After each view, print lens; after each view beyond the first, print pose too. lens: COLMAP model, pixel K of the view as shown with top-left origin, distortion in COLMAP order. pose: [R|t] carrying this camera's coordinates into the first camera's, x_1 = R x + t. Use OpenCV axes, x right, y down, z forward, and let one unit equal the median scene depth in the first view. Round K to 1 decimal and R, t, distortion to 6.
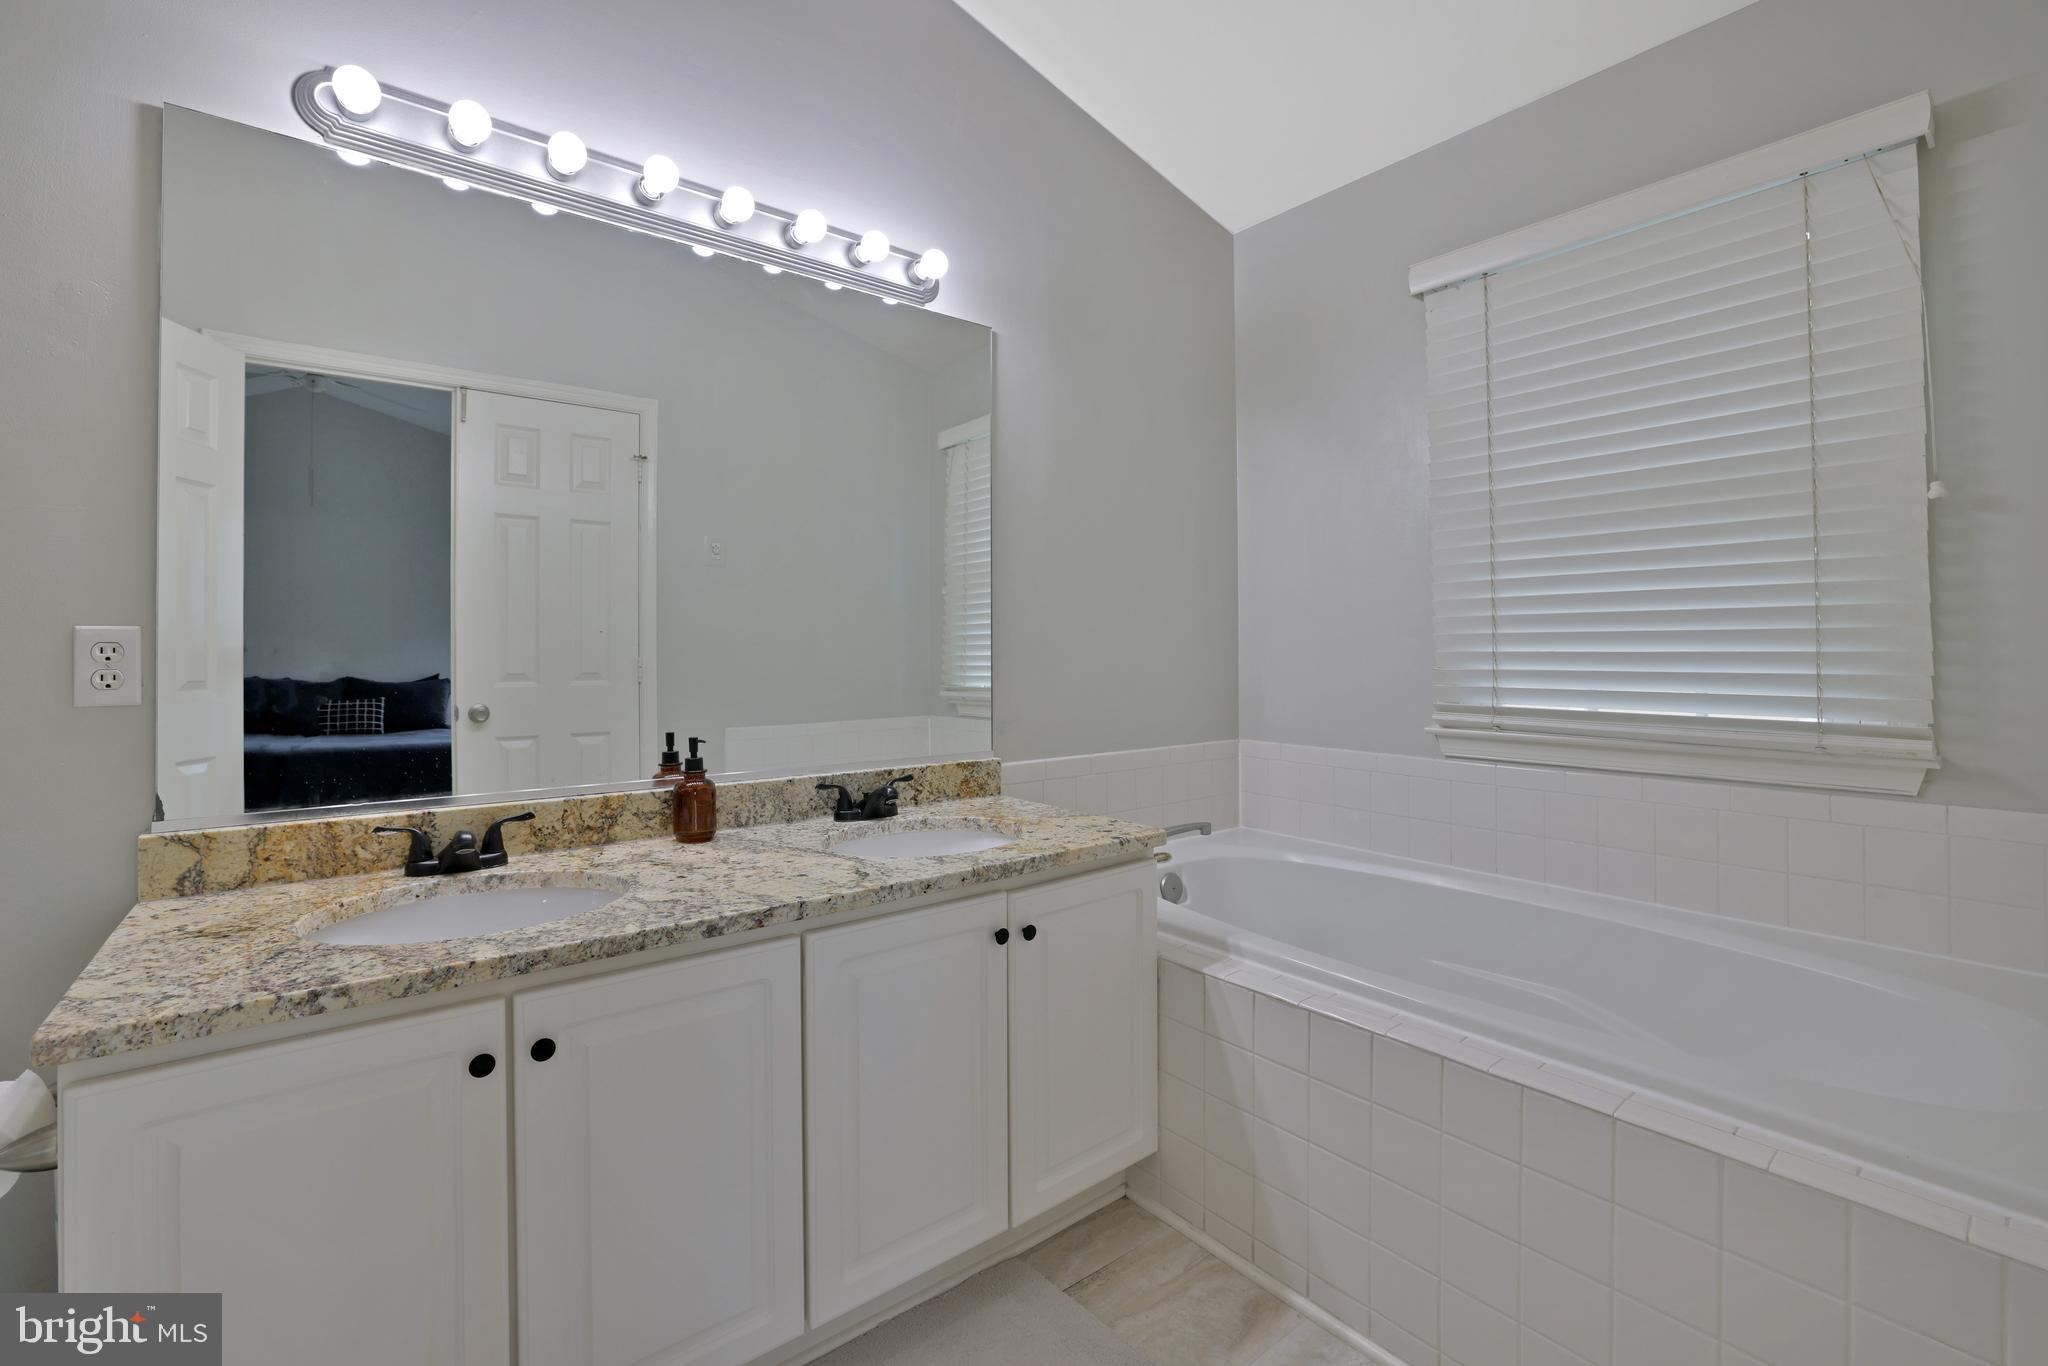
lens RADIAL K [[893.1, 0, 1013.0], [0, 893.1, 652.5], [0, 0, 1]] dist [-0.049789, 0.018399]
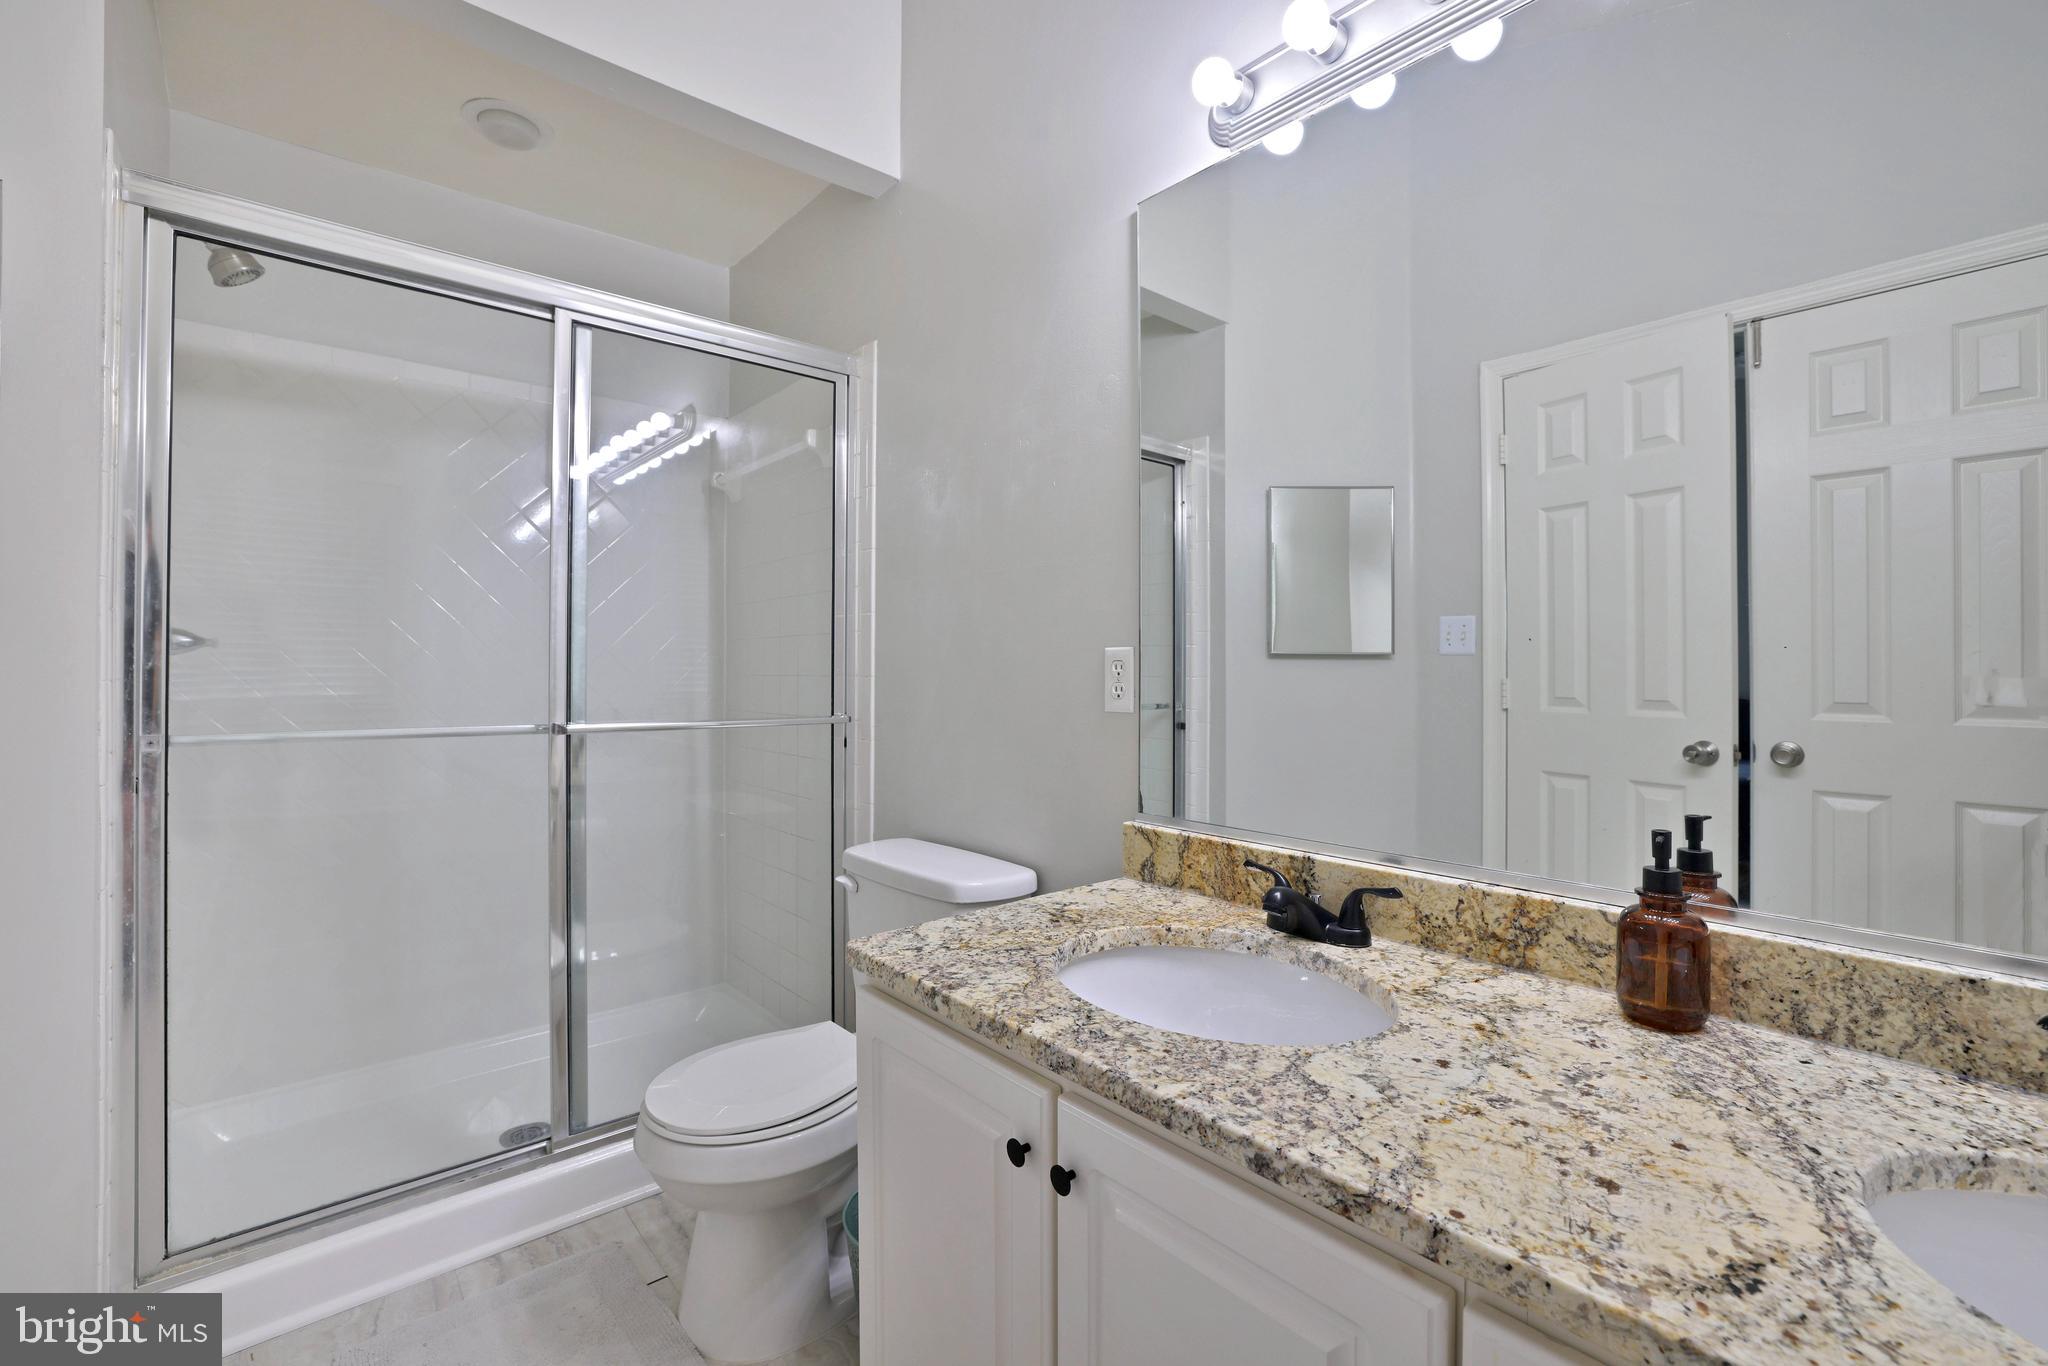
lens RADIAL K [[877.0, 0, 1005.6], [0, 877.0, 662.8], [0, 0, 1]] dist [-0.050016, 0.016203]
pose [[0.032184, -0.003657, -0.999475, 0.165605], [-0.004566, 0.999982, -0.003806, -0.002129], [0.999472, 0.004686, 0.032166, 0.667187]]
